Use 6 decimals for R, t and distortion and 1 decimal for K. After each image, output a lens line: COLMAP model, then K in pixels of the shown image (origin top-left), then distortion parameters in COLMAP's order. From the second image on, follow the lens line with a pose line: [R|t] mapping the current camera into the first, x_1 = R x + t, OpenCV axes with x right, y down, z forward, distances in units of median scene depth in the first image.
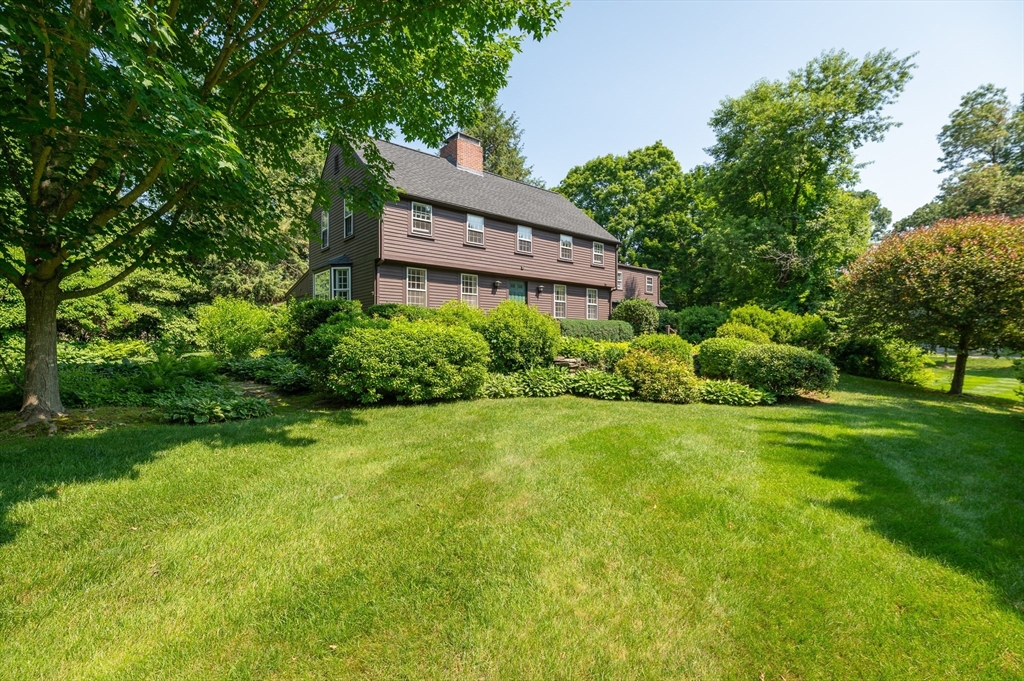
lens RADIAL K [[443.4, 0, 515.2], [0, 443.4, 342.2], [0, 0, 1]] dist [-0.002843, -0.000122]
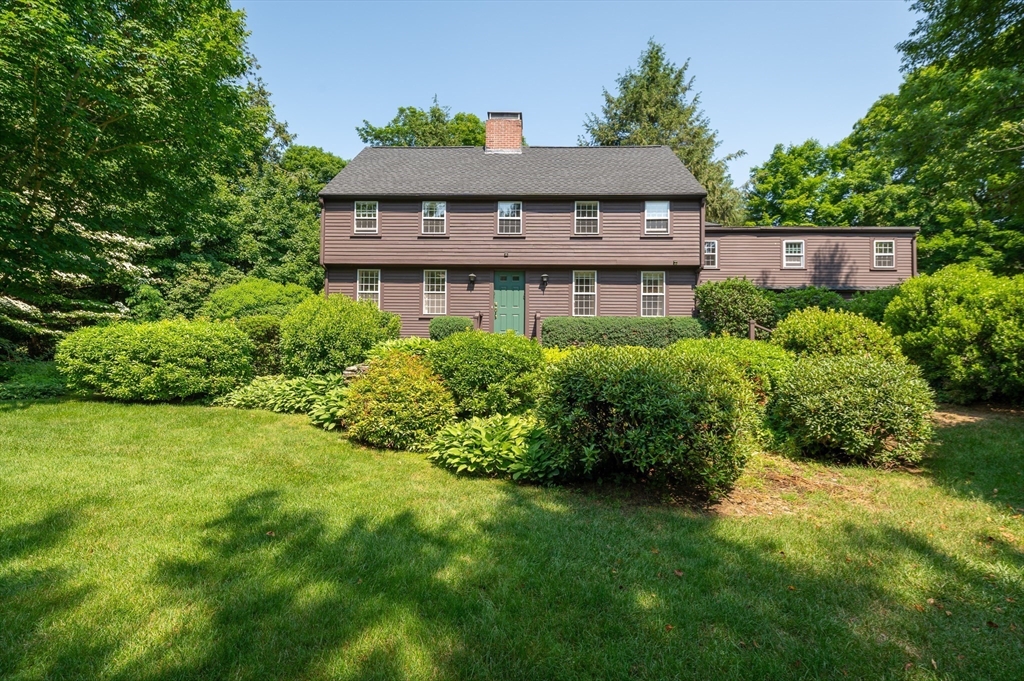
lens RADIAL K [[443.4, 0, 512.1], [0, 443.4, 341.7], [0, 0, 1]] dist [-0.002843, -0.000122]
pose [[0.741257, -0.002616, -0.671216, 0.517311], [-0.014894, 0.999682, -0.020344, 0.004287], [0.671056, 0.025077, 0.740982, 0.393271]]
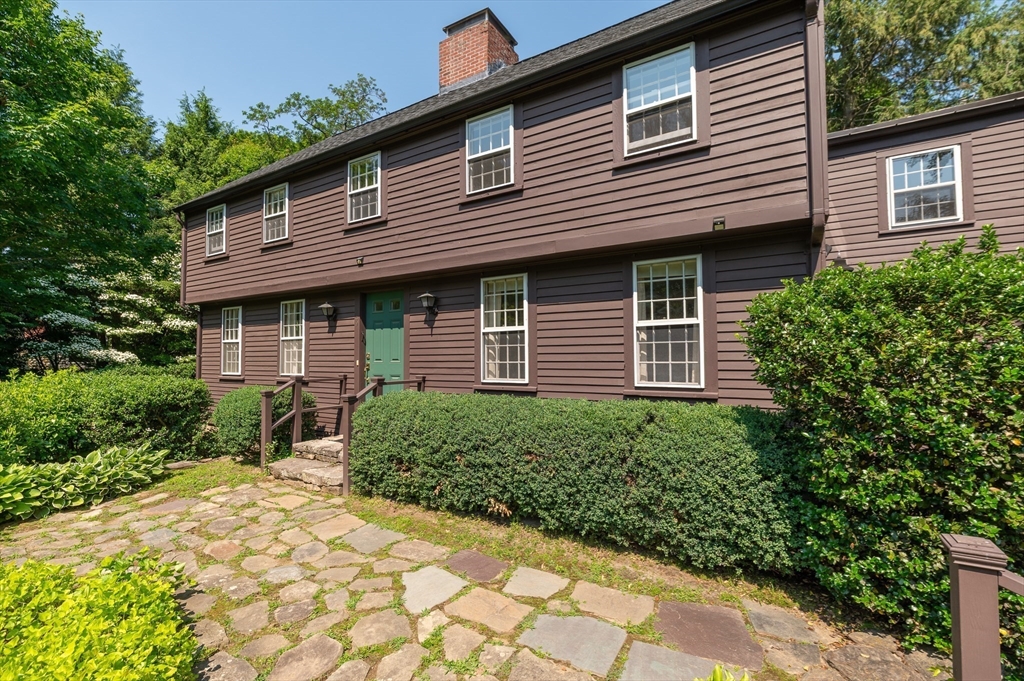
lens RADIAL K [[443.4, 0, 517.7], [0, 443.4, 339.5], [0, 0, 1]] dist [-0.002843, -0.000122]
pose [[0.334307, -0.031508, -0.941937, 0.409529], [0.009228, 0.999503, -0.030159, -0.076922], [0.942419, 0.001390, 0.334431, 0.930109]]
